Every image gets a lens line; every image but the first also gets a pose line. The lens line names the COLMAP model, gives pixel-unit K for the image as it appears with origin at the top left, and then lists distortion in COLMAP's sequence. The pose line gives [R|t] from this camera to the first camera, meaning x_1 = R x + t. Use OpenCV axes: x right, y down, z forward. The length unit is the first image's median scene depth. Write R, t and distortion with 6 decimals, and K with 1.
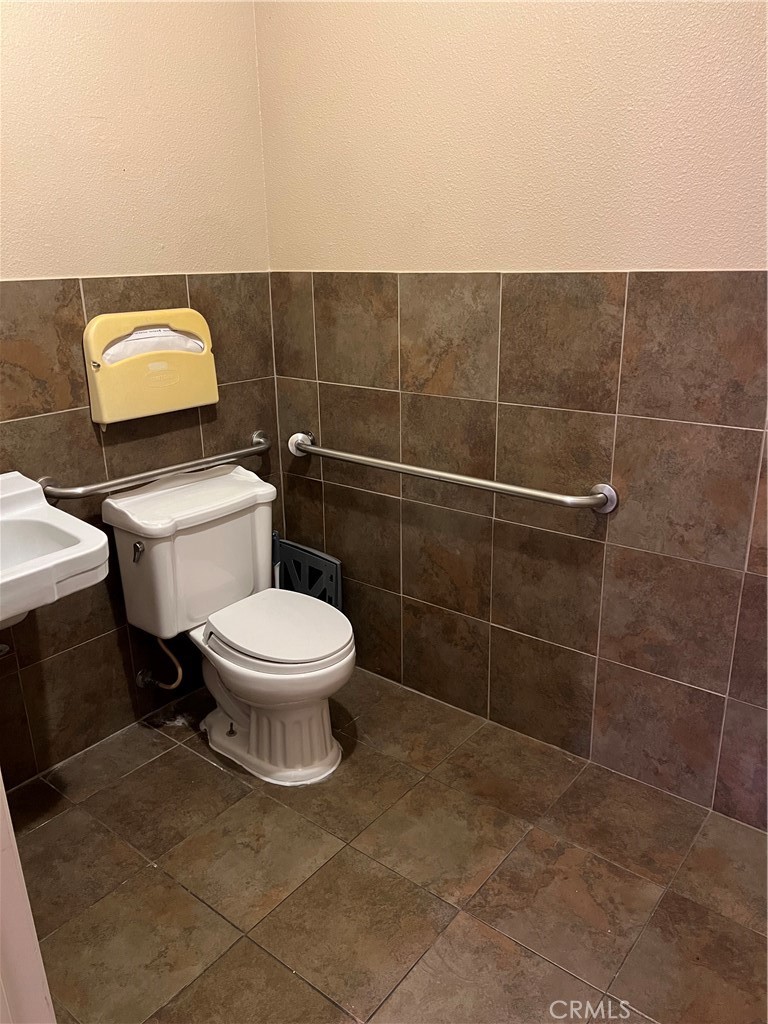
lens RADIAL K [[769.2, 0, 386.8], [0, 769.2, 507.6], [0, 0, 1]] dist [0.047212, -0.067533]
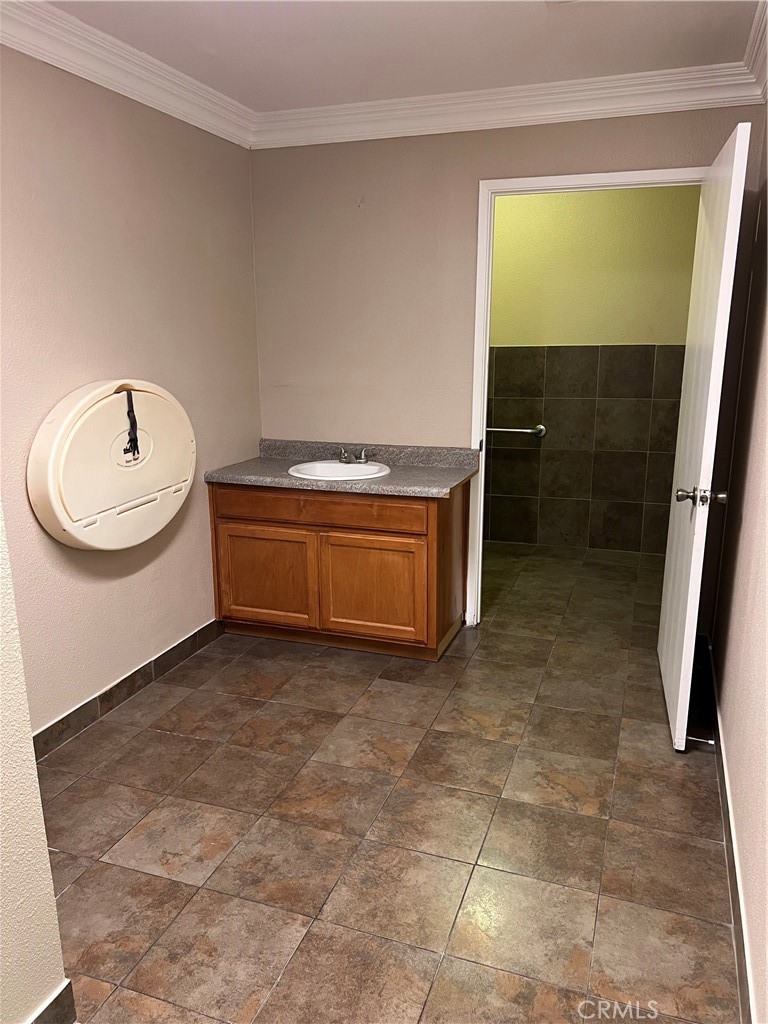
lens RADIAL K [[769.2, 0, 383.2], [0, 769.2, 515.2], [0, 0, 1]] dist [0.047212, -0.067533]
pose [[0.949139, -0.067787, 0.307472, -1.062681], [0.095766, 0.992435, -0.076823, 0.428145], [-0.299939, 0.102361, 0.948451, -1.310676]]
